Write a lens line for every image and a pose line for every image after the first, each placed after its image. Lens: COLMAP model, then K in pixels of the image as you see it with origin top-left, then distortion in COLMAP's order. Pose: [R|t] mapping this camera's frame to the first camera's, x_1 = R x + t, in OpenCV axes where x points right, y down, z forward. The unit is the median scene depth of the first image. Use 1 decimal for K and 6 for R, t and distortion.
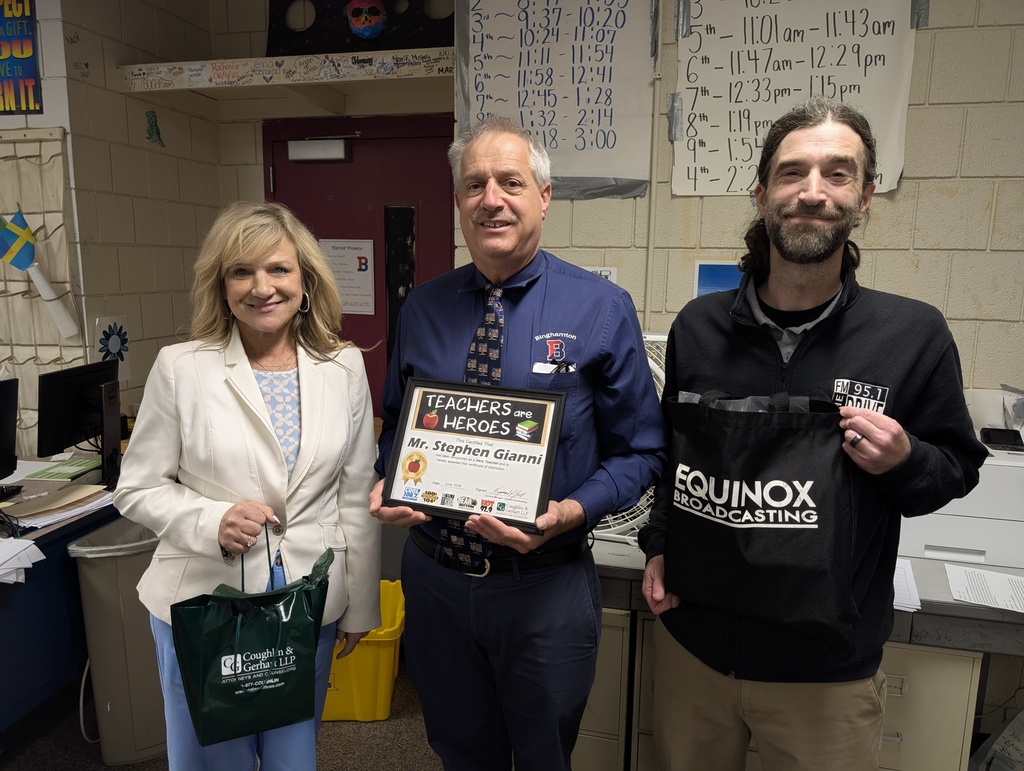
lens RADIAL K [[728.5, 0, 514.5], [0, 728.5, 385.8], [0, 0, 1]] dist [0.009589, 0.000538]
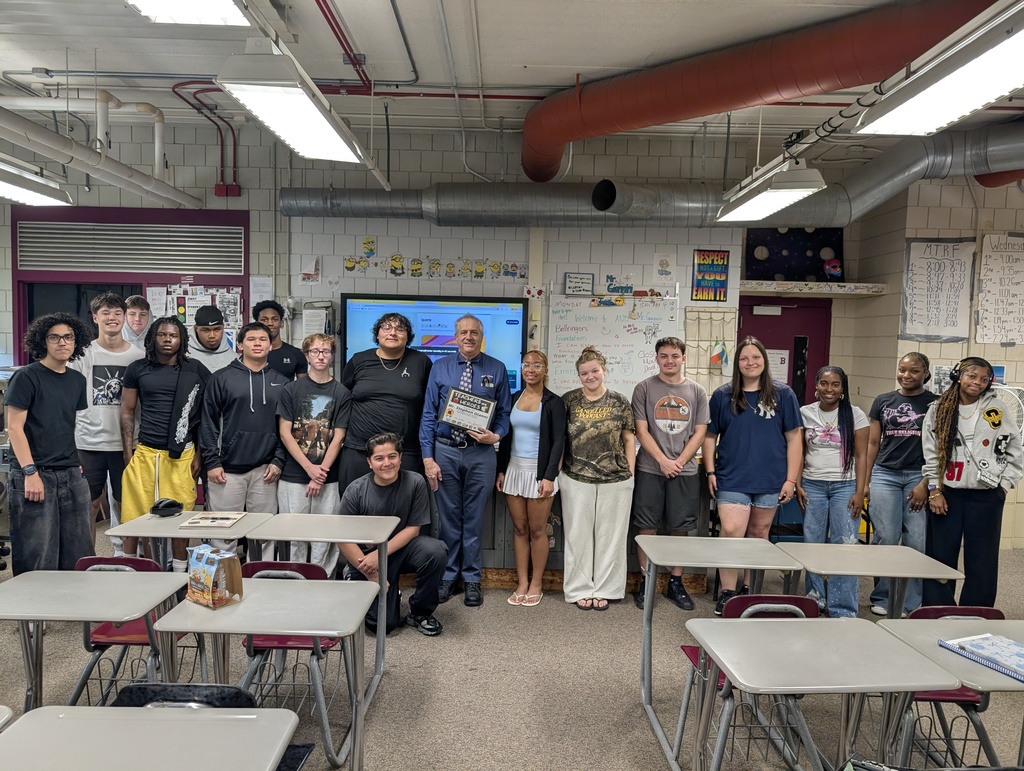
lens RADIAL K [[728.5, 0, 508.5], [0, 728.5, 388.1], [0, 0, 1]] dist [0.009589, 0.000538]
pose [[0.972602, 0.001790, 0.232469, -1.957304], [0.022349, 0.994619, -0.101165, 0.154440], [-0.231399, 0.103588, 0.967328, -1.203284]]
